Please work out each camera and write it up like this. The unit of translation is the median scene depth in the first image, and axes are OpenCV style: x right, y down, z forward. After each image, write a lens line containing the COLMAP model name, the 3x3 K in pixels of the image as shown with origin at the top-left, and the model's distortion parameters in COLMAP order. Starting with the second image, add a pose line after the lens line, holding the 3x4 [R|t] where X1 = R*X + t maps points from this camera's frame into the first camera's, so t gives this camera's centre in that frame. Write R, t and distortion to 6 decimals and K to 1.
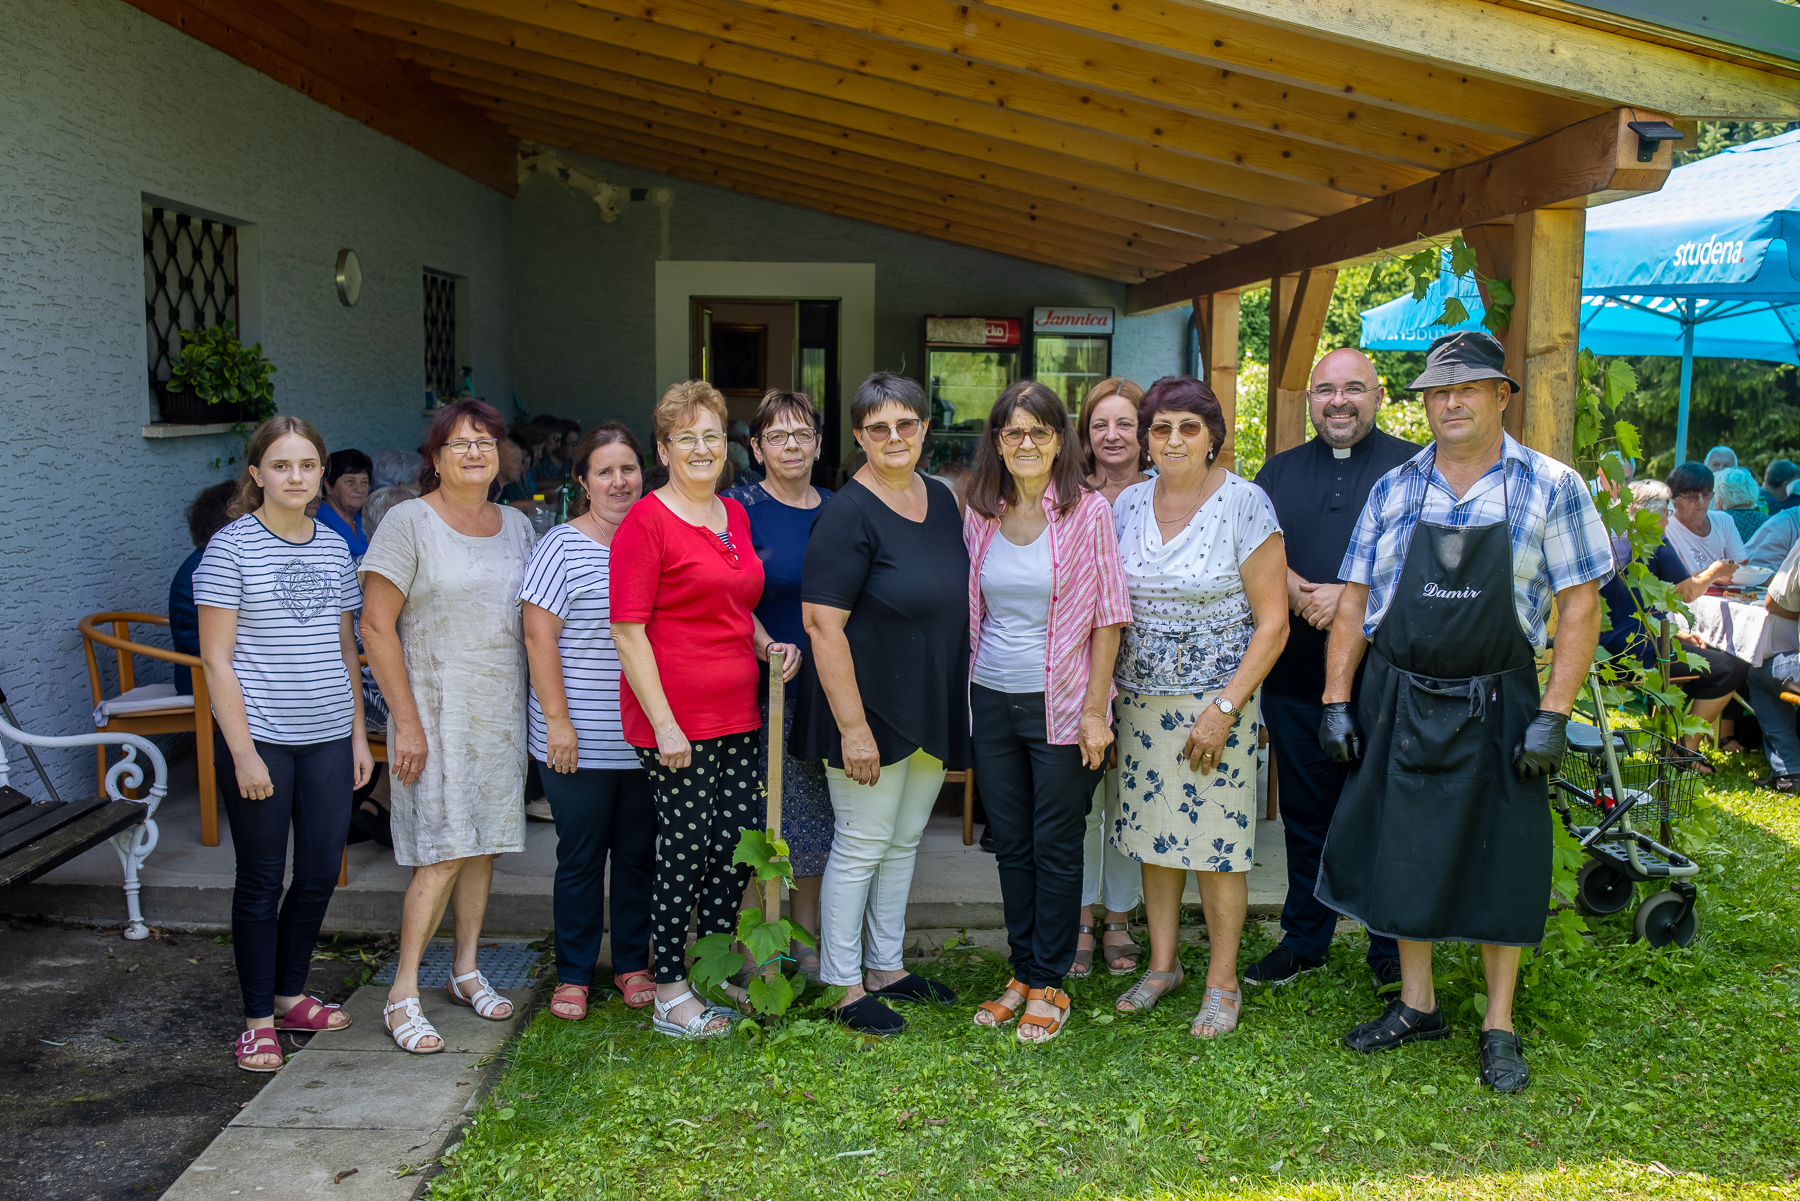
lens RADIAL K [[1798.7, 0, 900.0], [0, 1798.7, 600.5], [0, 0, 1]] dist [0.003628, 0.022795]
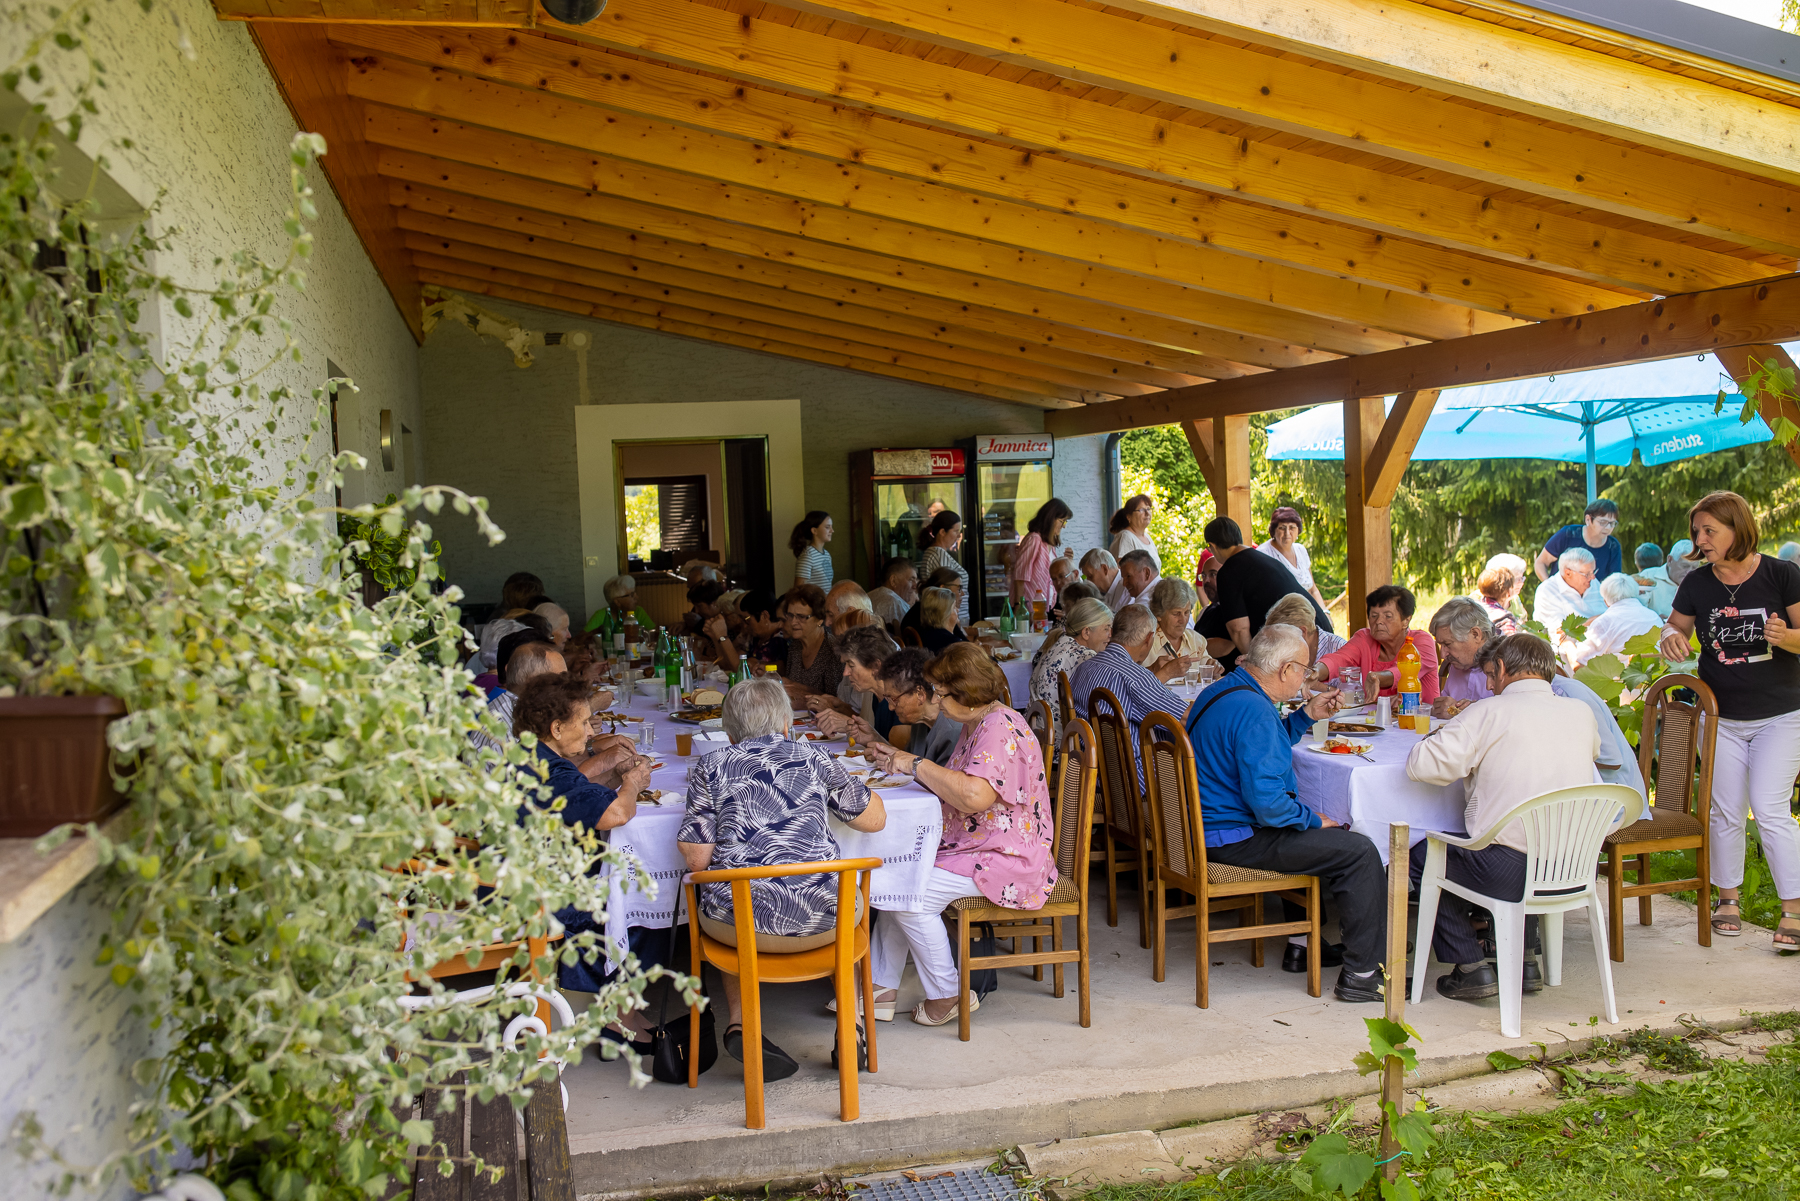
lens RADIAL K [[1762.7, 0, 900.0], [0, 1762.7, 600.5], [0, 0, 1]] dist [0.005477, 0.005088]
pose [[0.973228, -0.066238, 0.220092, -0.182475], [0.080127, 0.995278, -0.054777, -0.020114], [-0.215424, 0.070946, 0.973940, 0.053448]]
